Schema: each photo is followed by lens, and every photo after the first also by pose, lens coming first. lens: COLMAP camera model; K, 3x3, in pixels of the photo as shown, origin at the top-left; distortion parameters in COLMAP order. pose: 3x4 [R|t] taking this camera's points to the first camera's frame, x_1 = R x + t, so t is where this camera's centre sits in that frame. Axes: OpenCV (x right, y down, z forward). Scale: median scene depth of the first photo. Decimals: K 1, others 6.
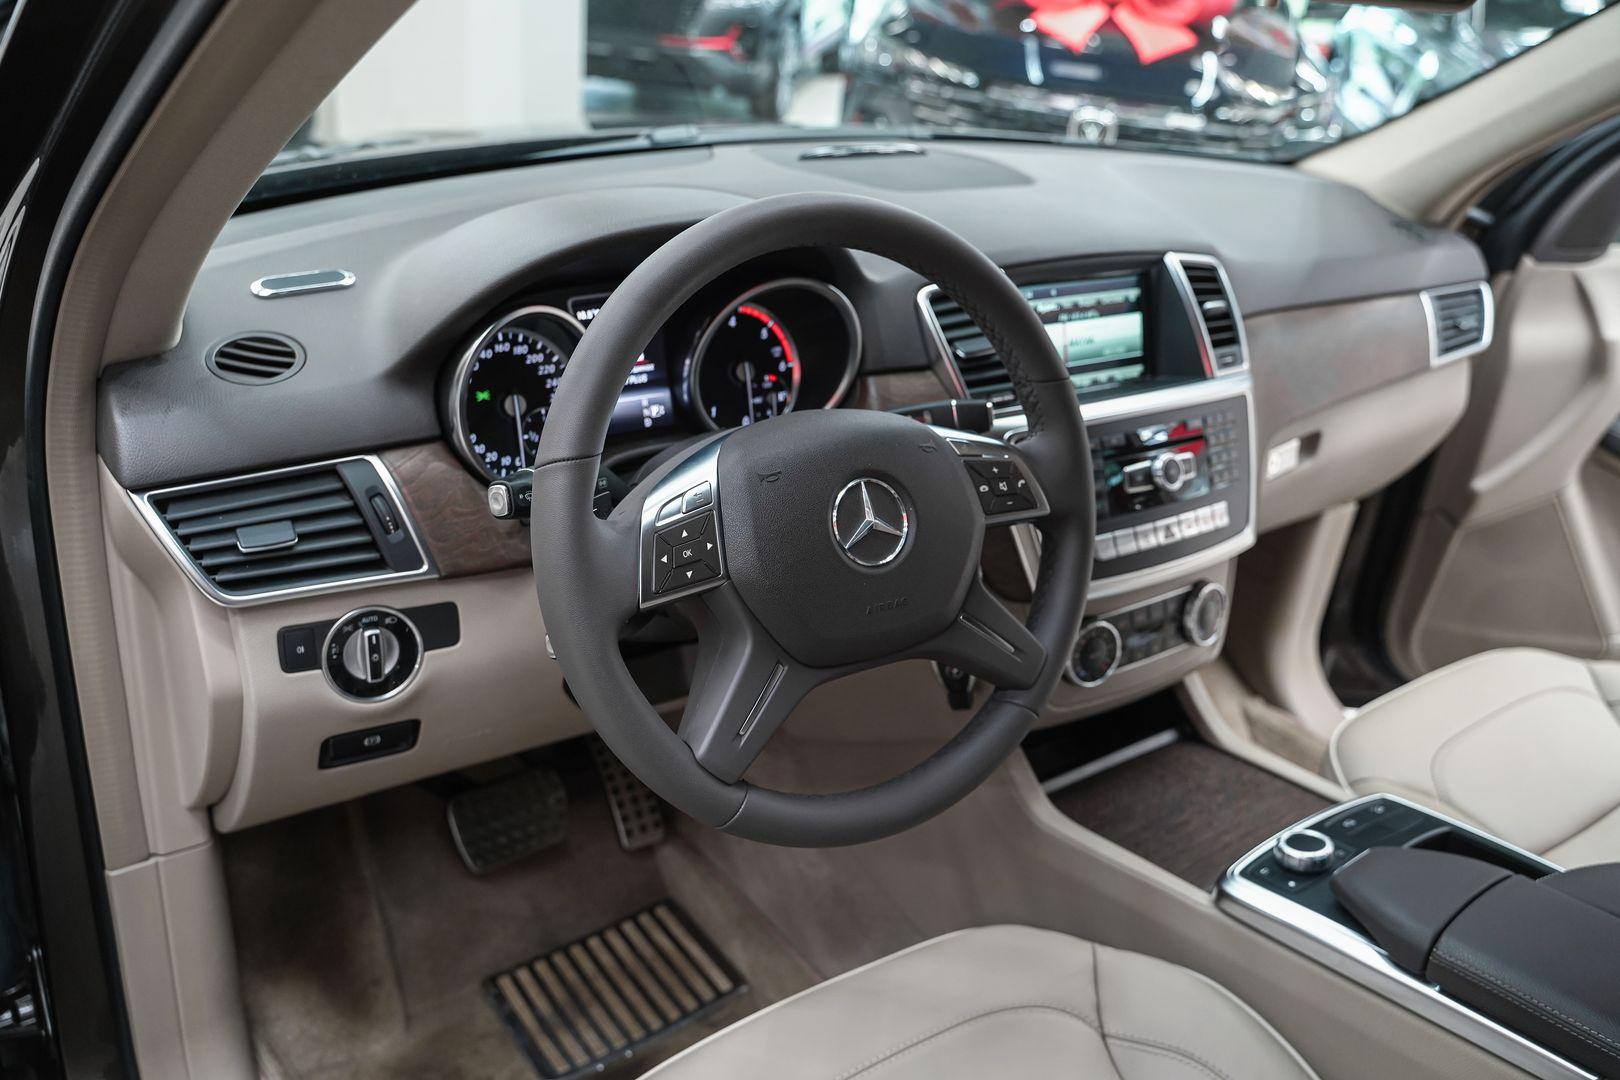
lens RADIAL K [[1322.2, 0, 811.8], [0, 1322.2, 534.9], [0, 0, 1]] dist [-0.125300, 0.113263]
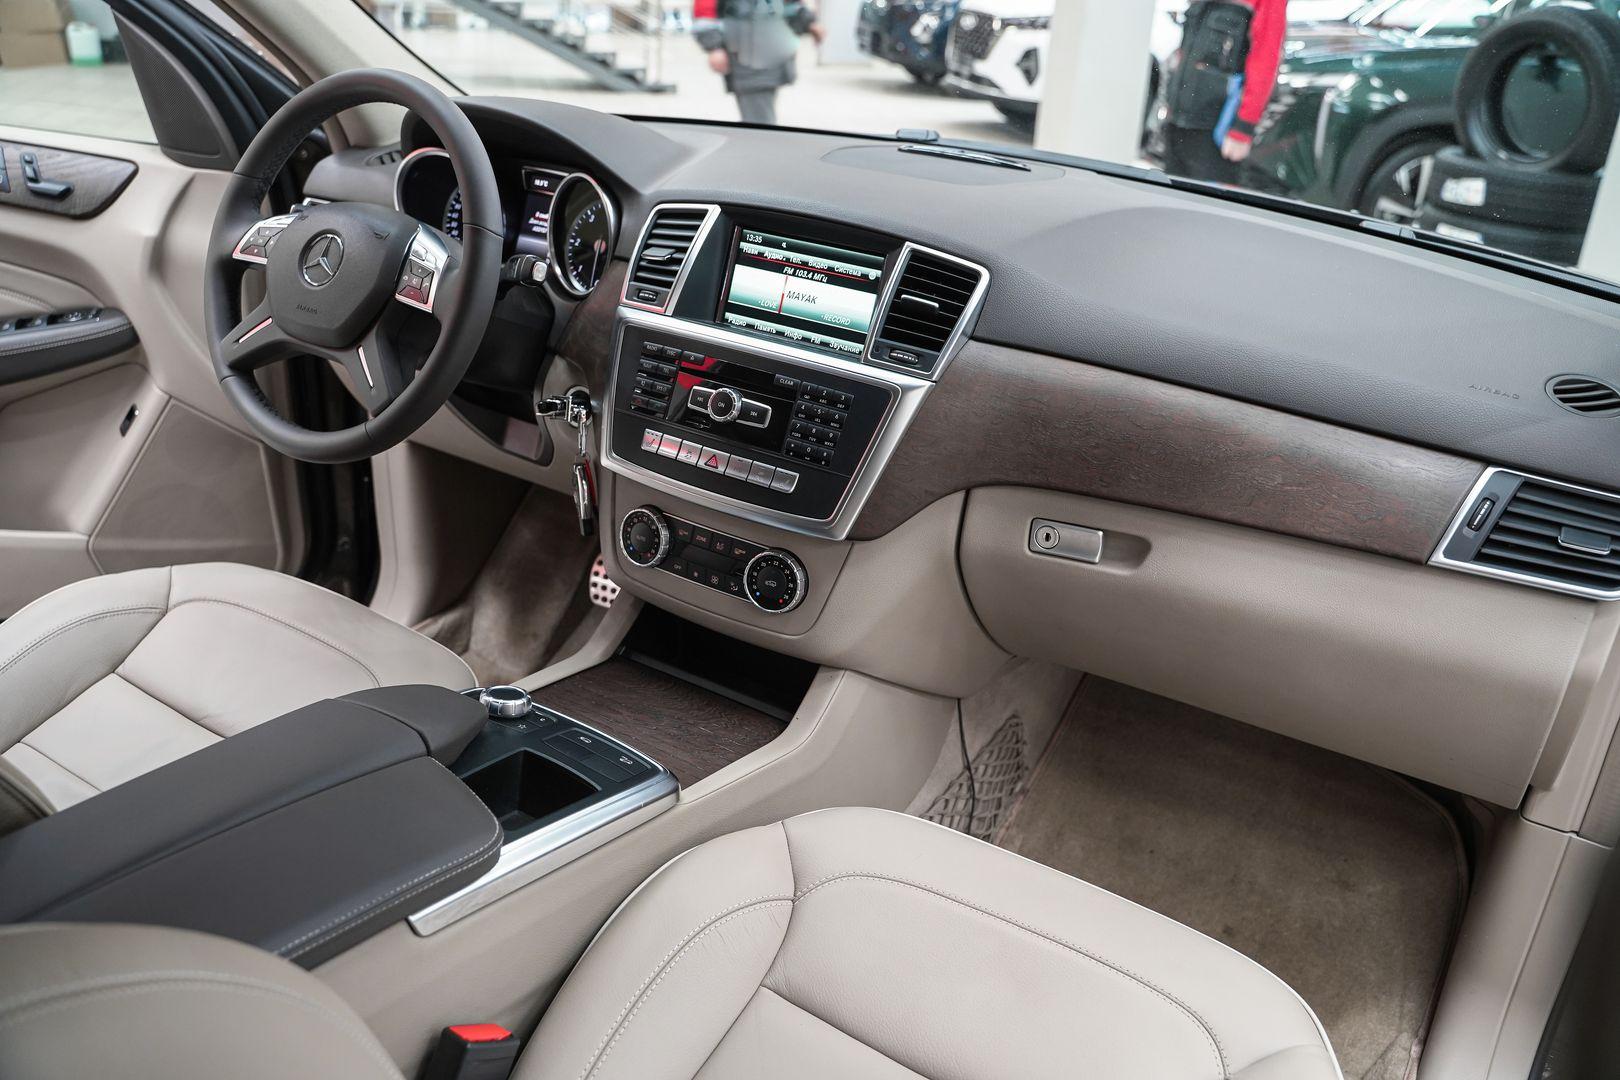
lens RADIAL K [[1301.9, 0, 810.0], [0, 1301.9, 540.0], [0, 0, 1]] dist [-0.123246, 0.098162]
pose [[0.409881, 0.339077, -0.846773, 1.195453], [-0.428172, 0.891225, 0.149620, -0.134156], [0.805398, 0.301238, 0.510479, 0.528770]]
